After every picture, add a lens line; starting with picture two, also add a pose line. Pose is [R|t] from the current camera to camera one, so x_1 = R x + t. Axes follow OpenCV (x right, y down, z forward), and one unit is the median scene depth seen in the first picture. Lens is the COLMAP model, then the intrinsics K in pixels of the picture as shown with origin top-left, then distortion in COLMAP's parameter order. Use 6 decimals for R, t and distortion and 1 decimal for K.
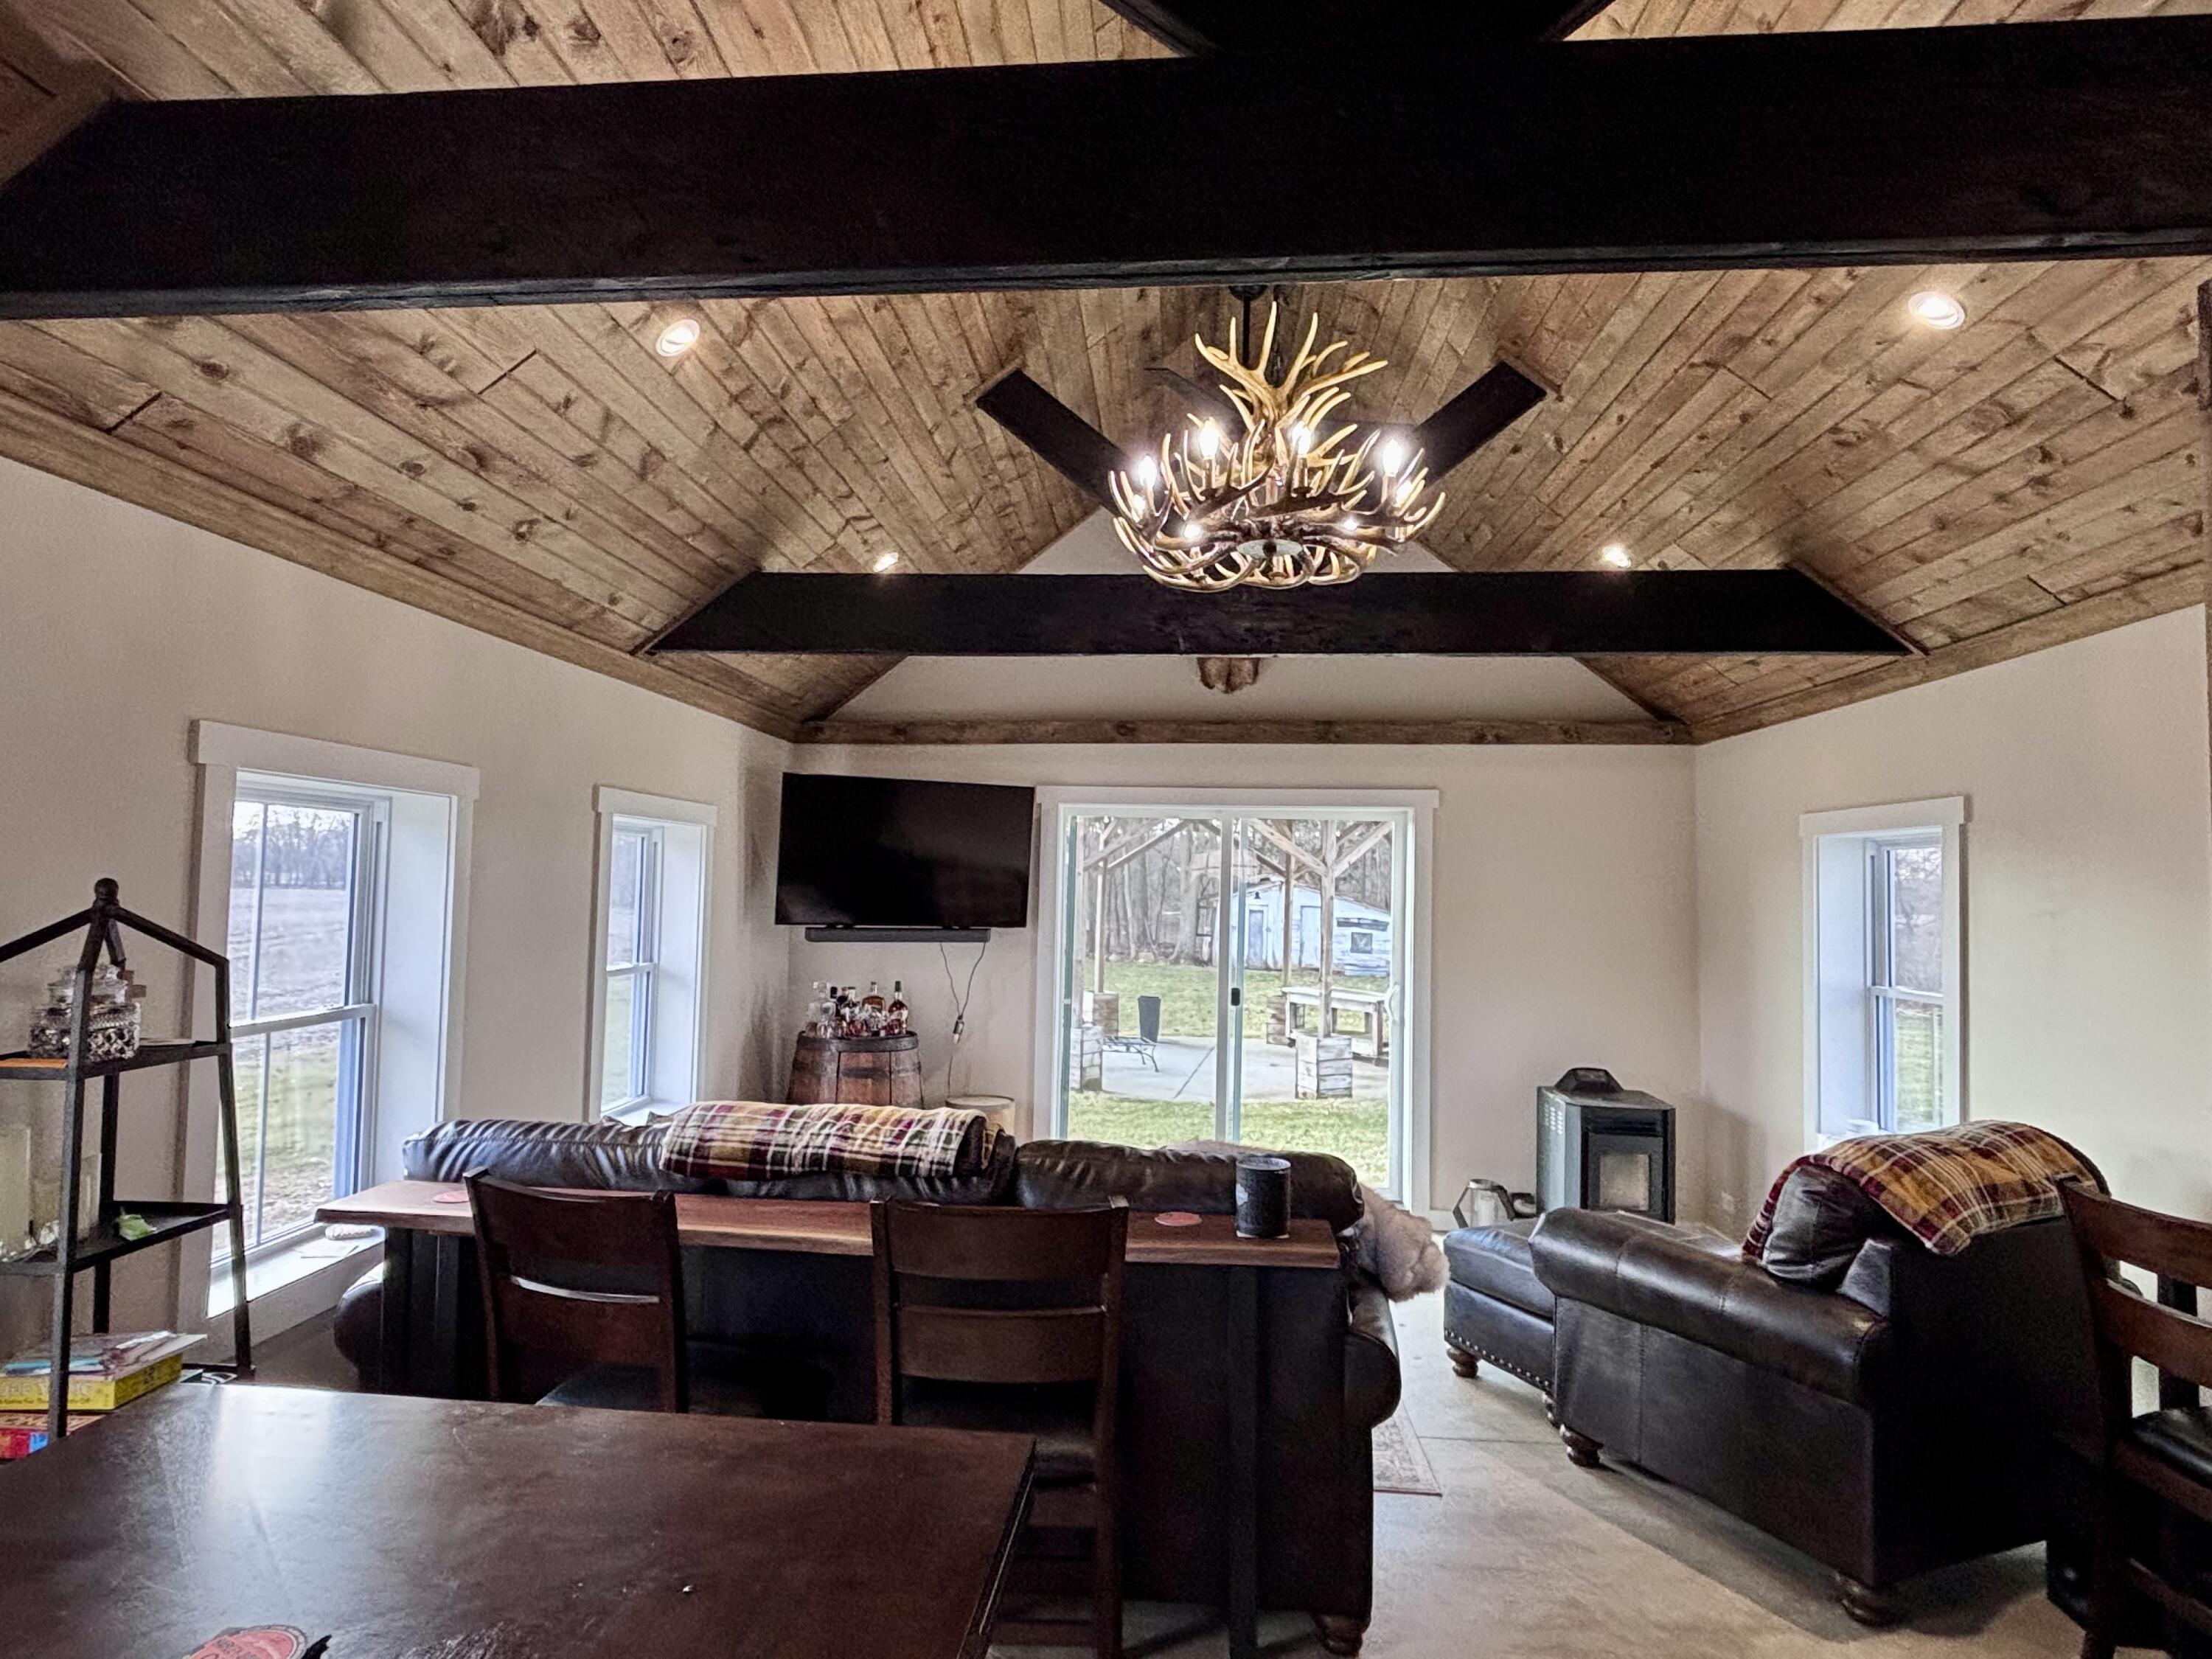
lens RADIAL K [[1306.1, 0, 1100.1], [0, 1306.1, 833.4], [0, 0, 1]] dist [-0.003206, -0.001085]
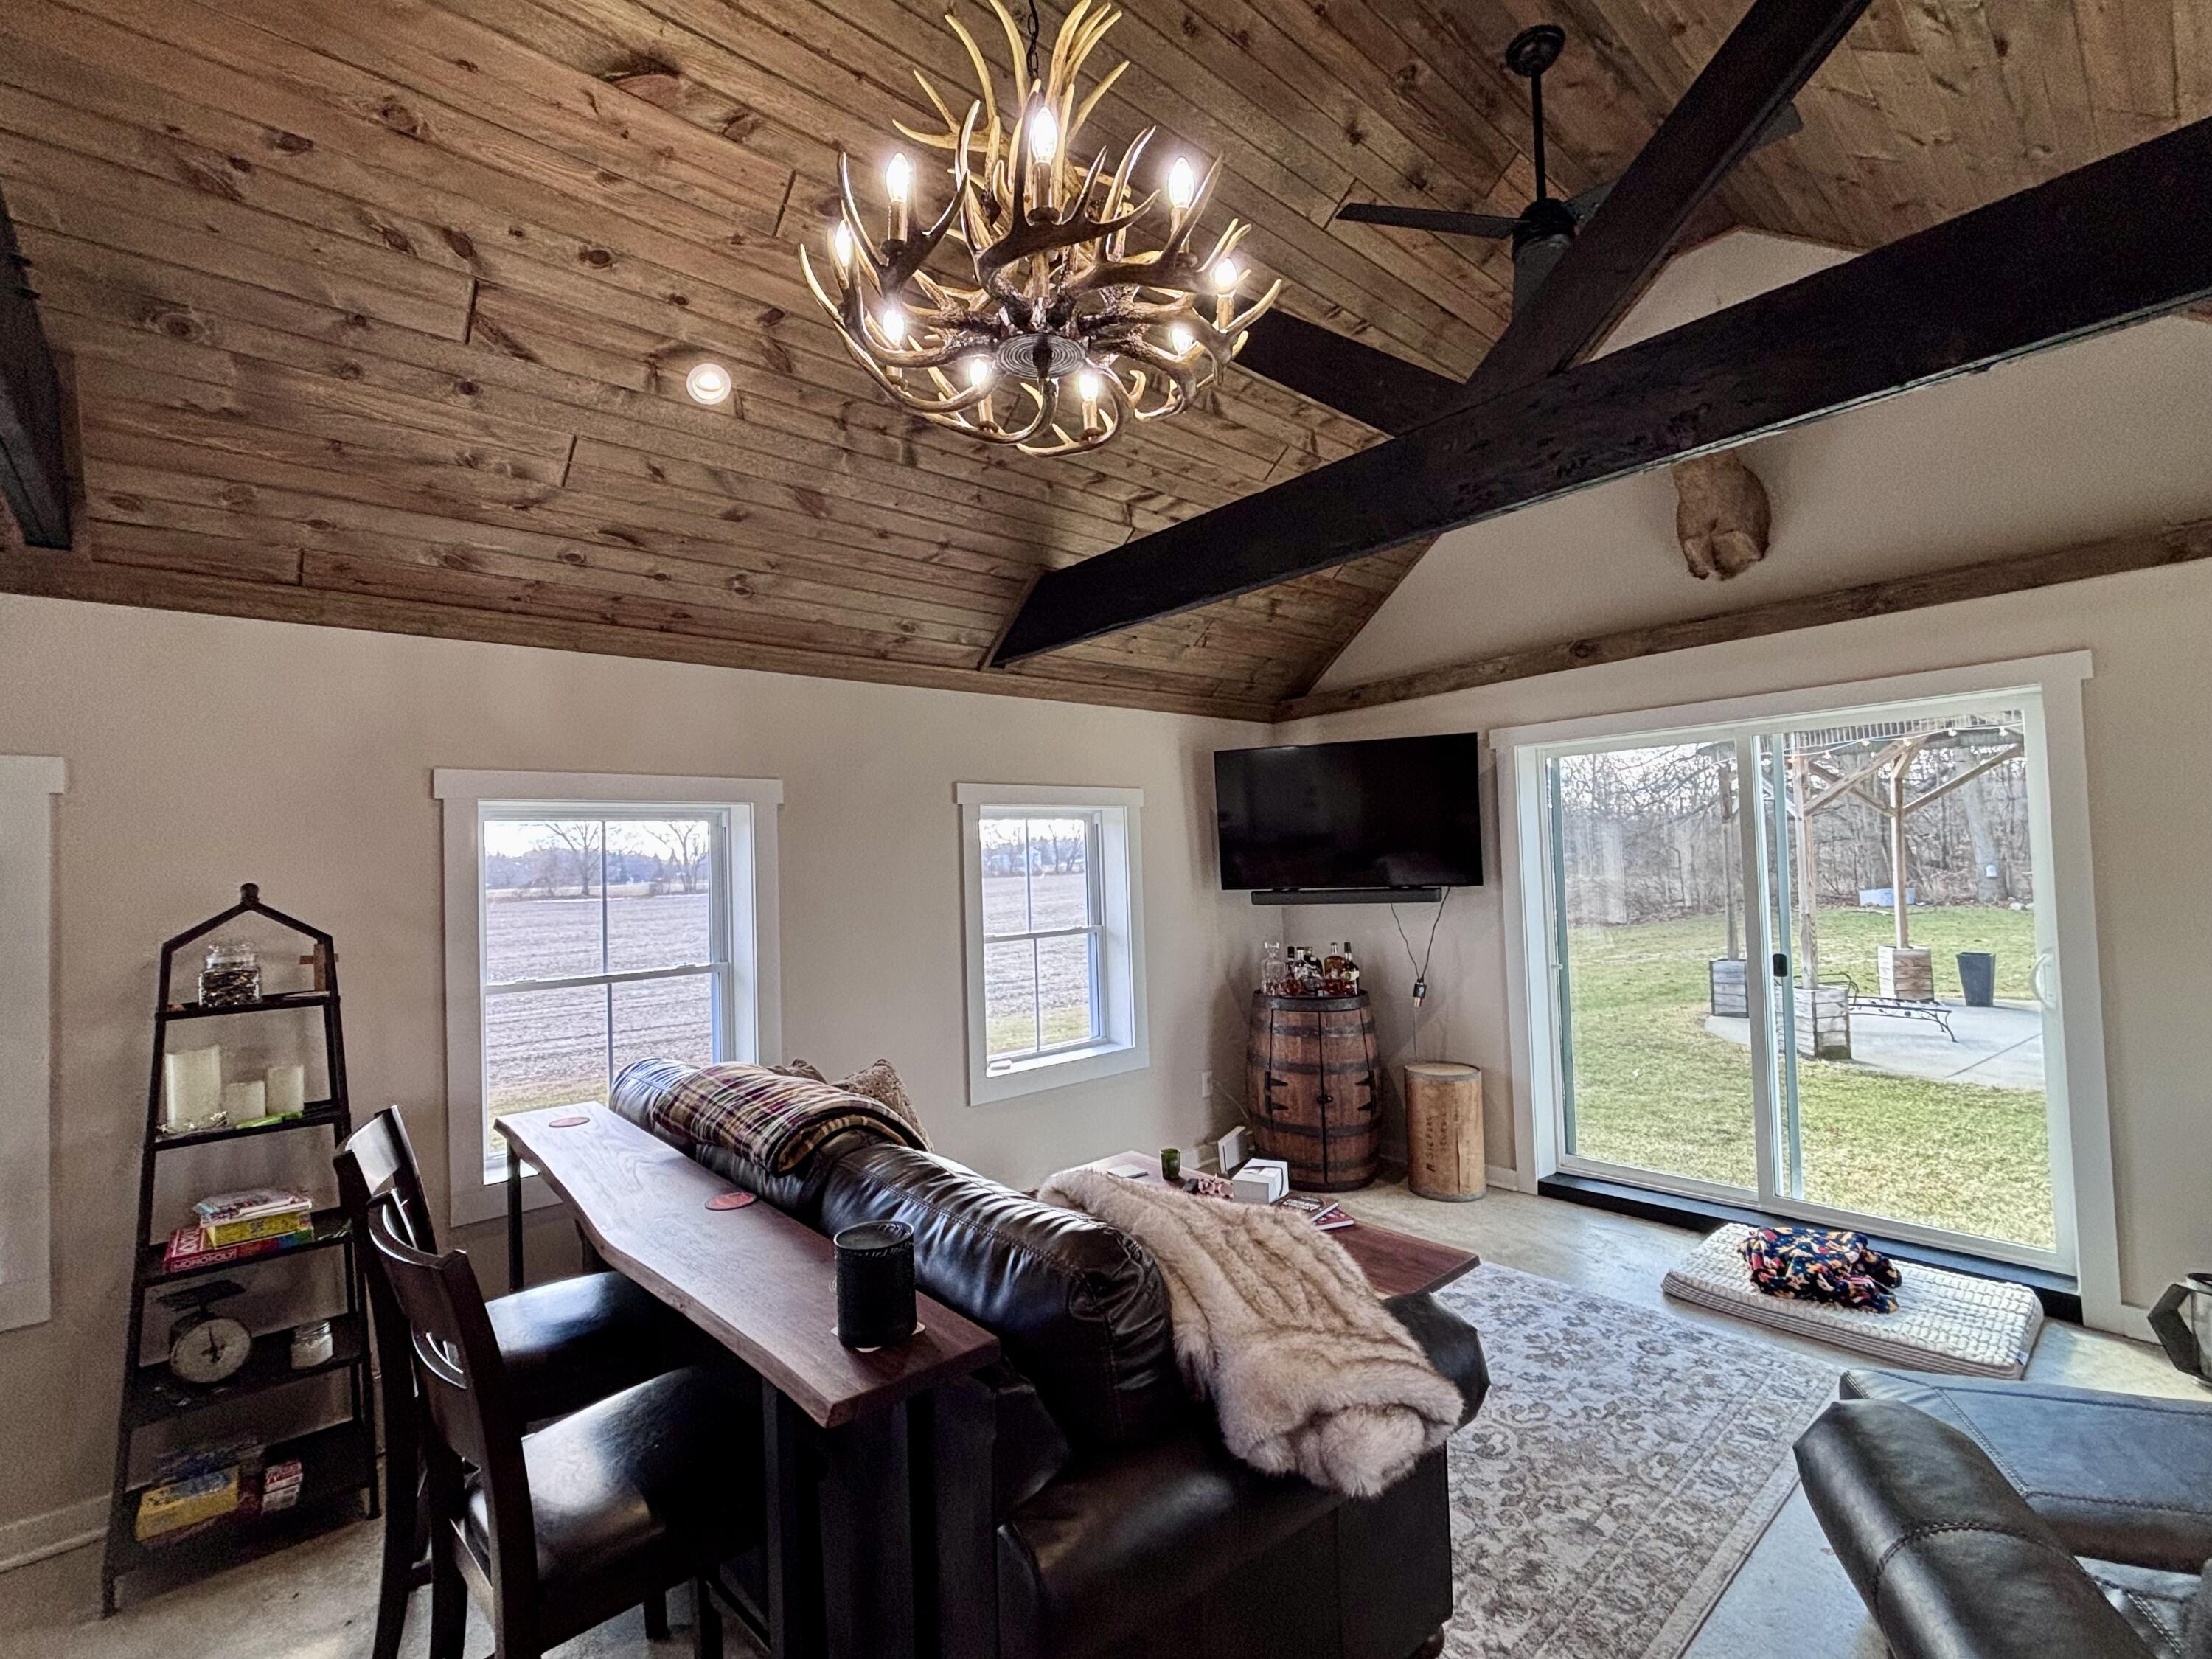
lens RADIAL K [[1009.0, 0, 1099.2], [0, 1009.0, 837.6], [0, 0, 1]] dist [0.005101, -0.001448]
pose [[0.708348, -0.066537, -0.702721, 0.263622], [0.080568, 0.996662, -0.013155, 0.027024], [0.701250, -0.047298, 0.711344, 0.309992]]
